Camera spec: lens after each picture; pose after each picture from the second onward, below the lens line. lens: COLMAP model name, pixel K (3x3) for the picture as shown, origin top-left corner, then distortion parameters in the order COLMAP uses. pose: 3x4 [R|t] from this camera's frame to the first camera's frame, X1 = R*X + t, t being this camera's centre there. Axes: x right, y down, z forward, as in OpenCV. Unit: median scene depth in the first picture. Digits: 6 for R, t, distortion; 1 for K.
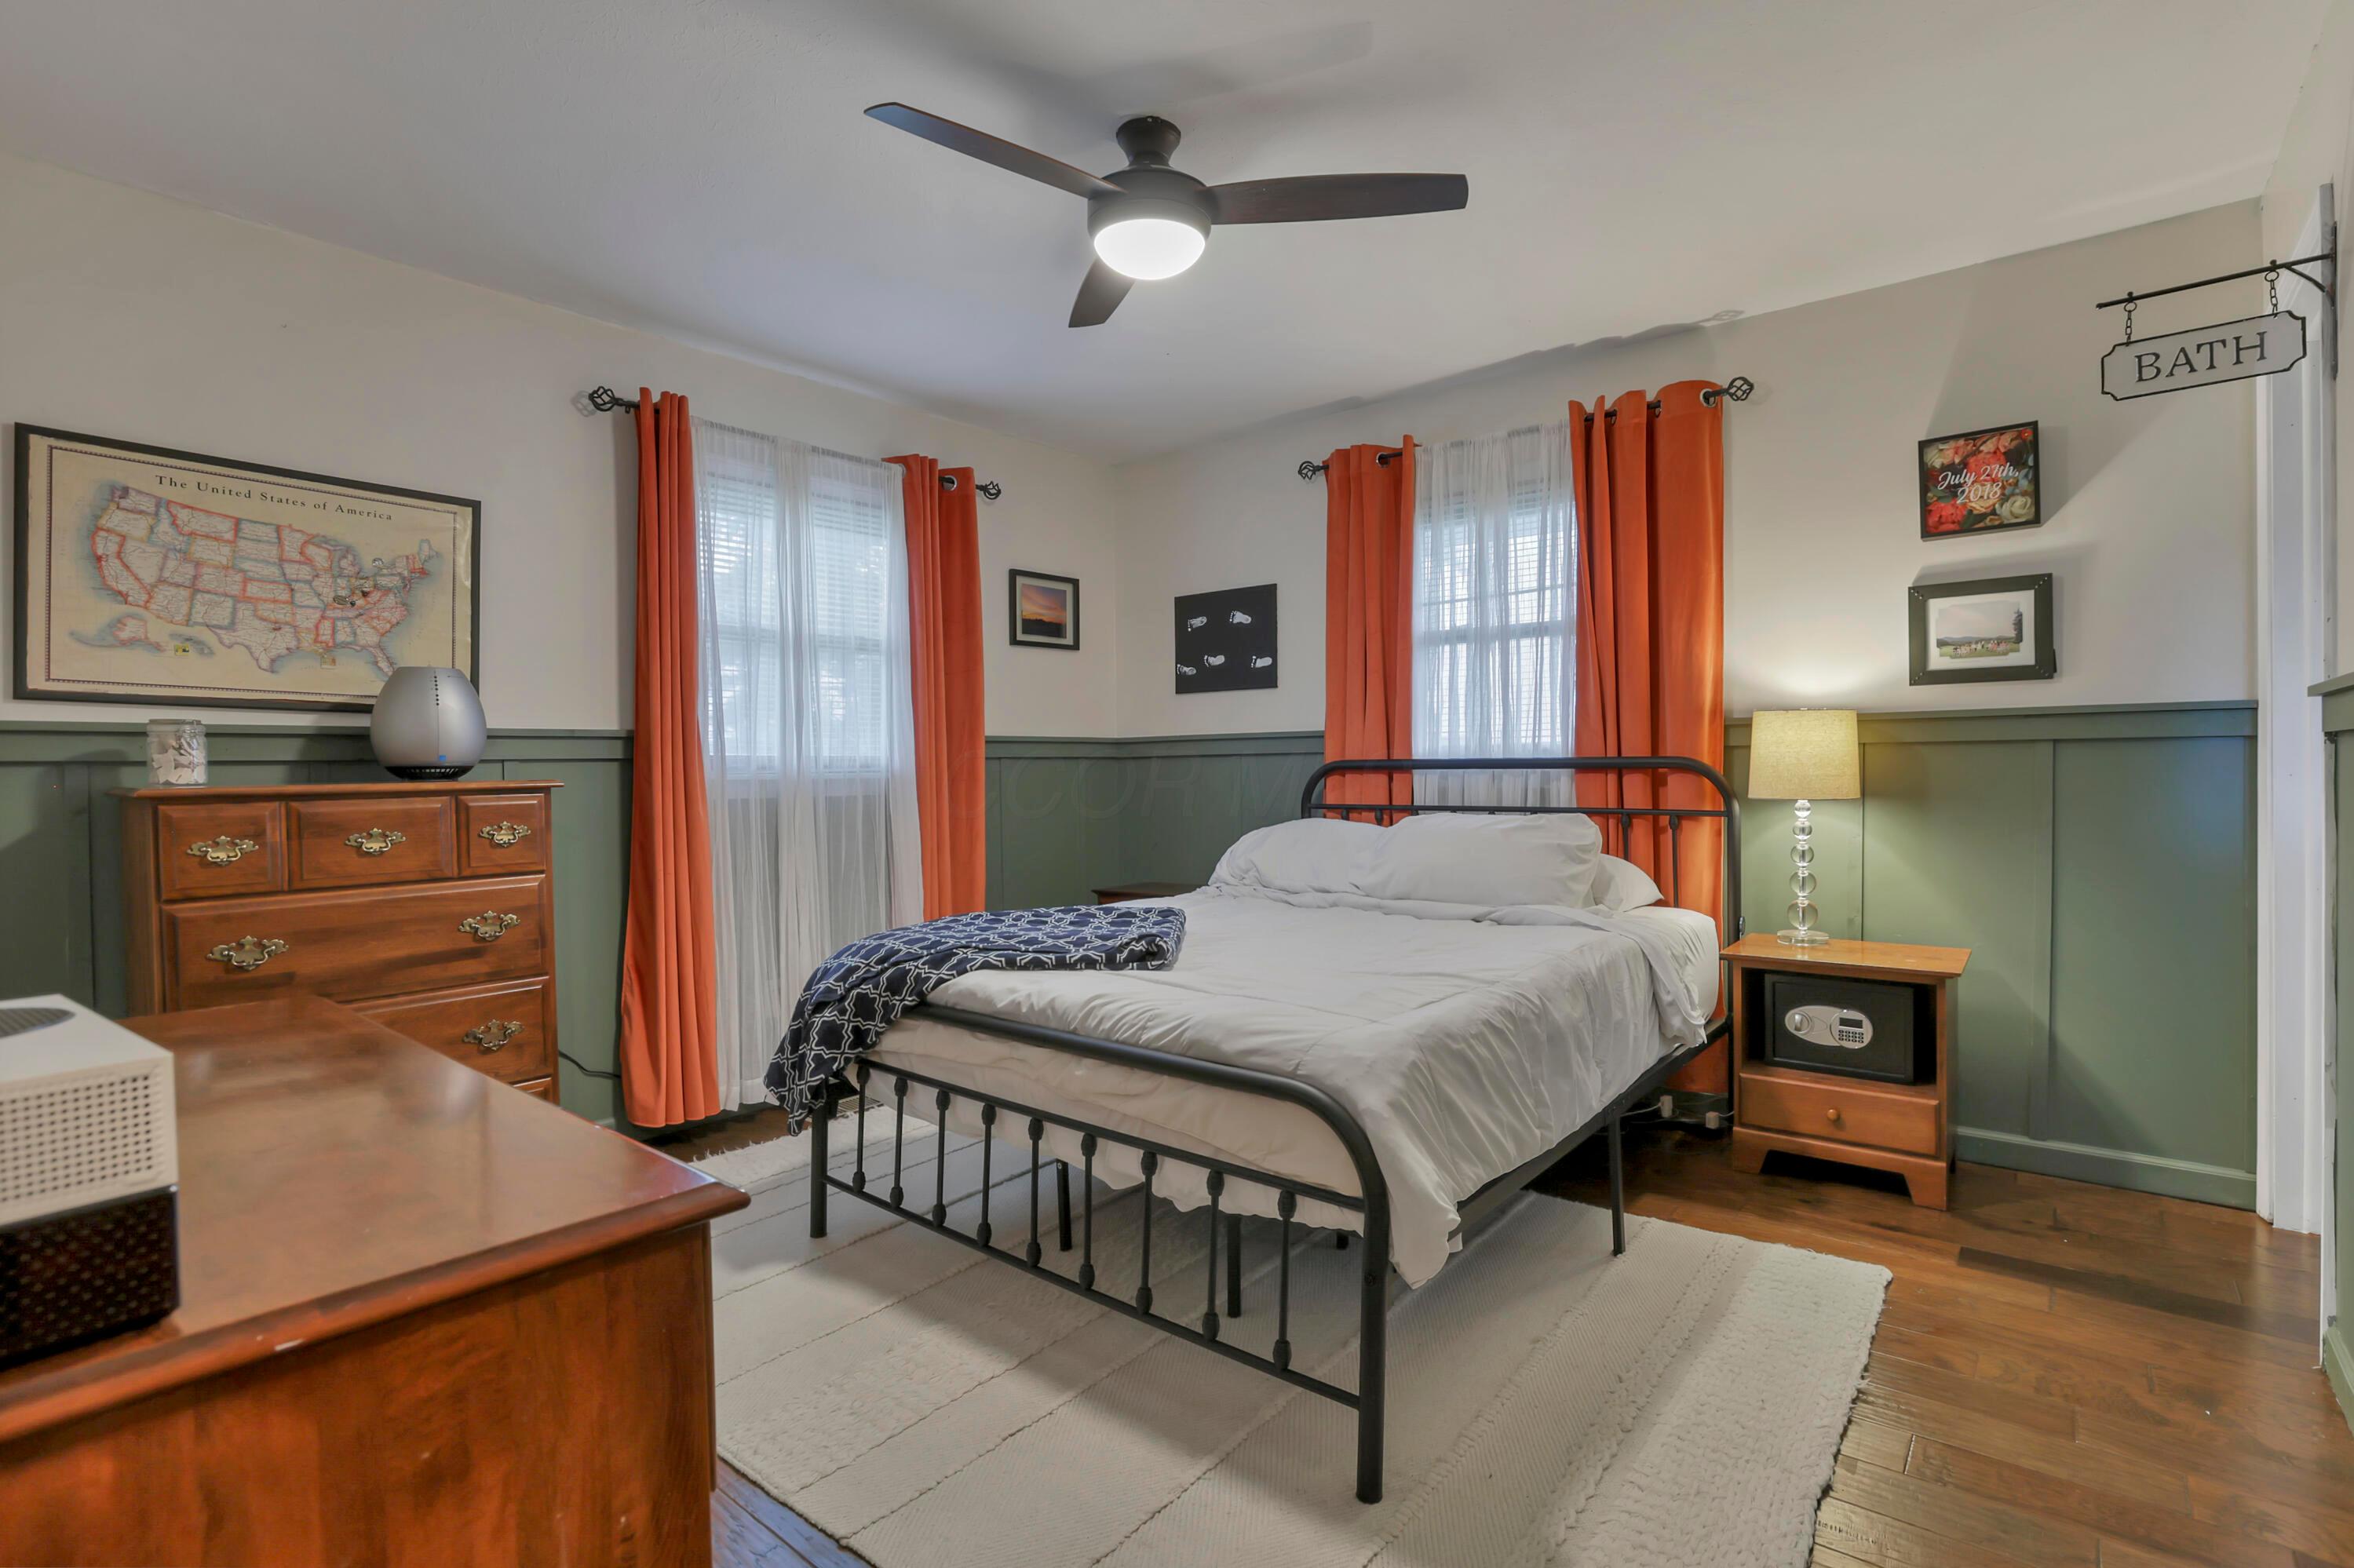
lens RADIAL K [[1119.8, 0, 1163.8], [0, 1119.8, 780.6], [0, 0, 1]] dist [-0.047743, 0.016621]
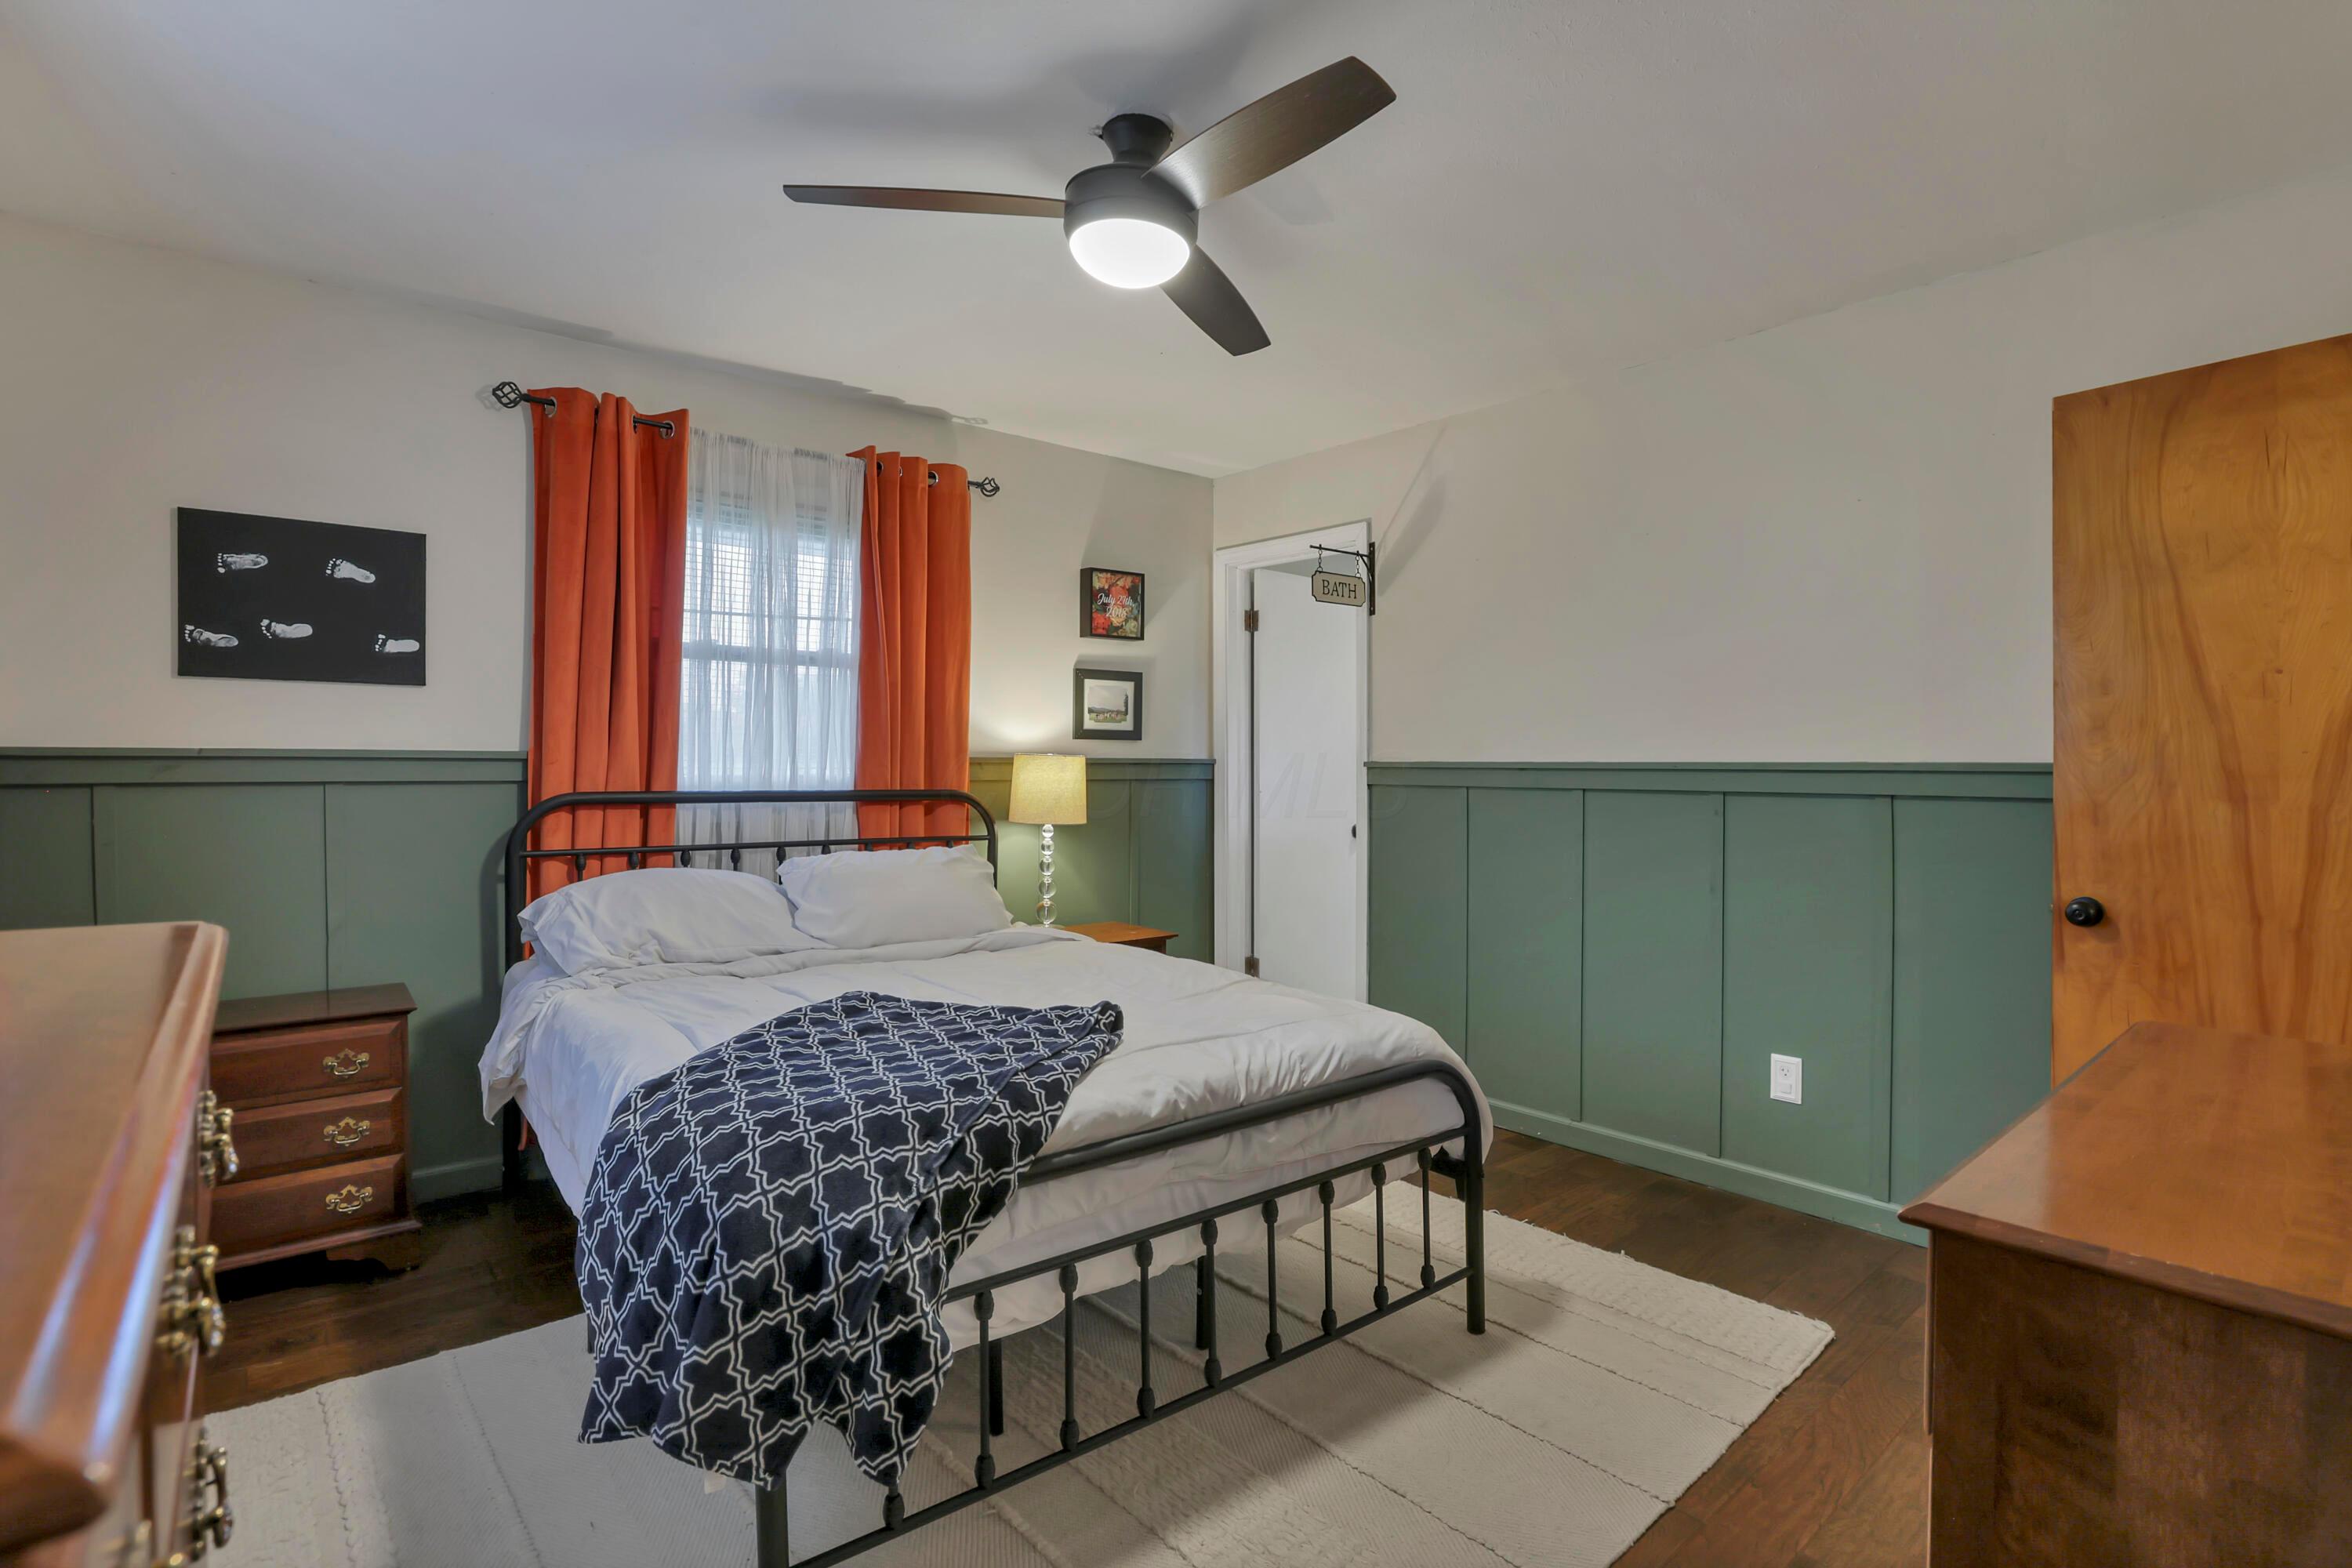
lens RADIAL K [[1119.0, 0, 1168.7], [0, 1119.0, 779.4], [0, 0, 1]] dist [-0.047743, 0.016621]
pose [[0.187119, 0.005155, 0.982324, -0.573863], [0.008707, 0.999938, -0.006906, -0.020471], [-0.982299, 0.009845, 0.187063, 0.514407]]
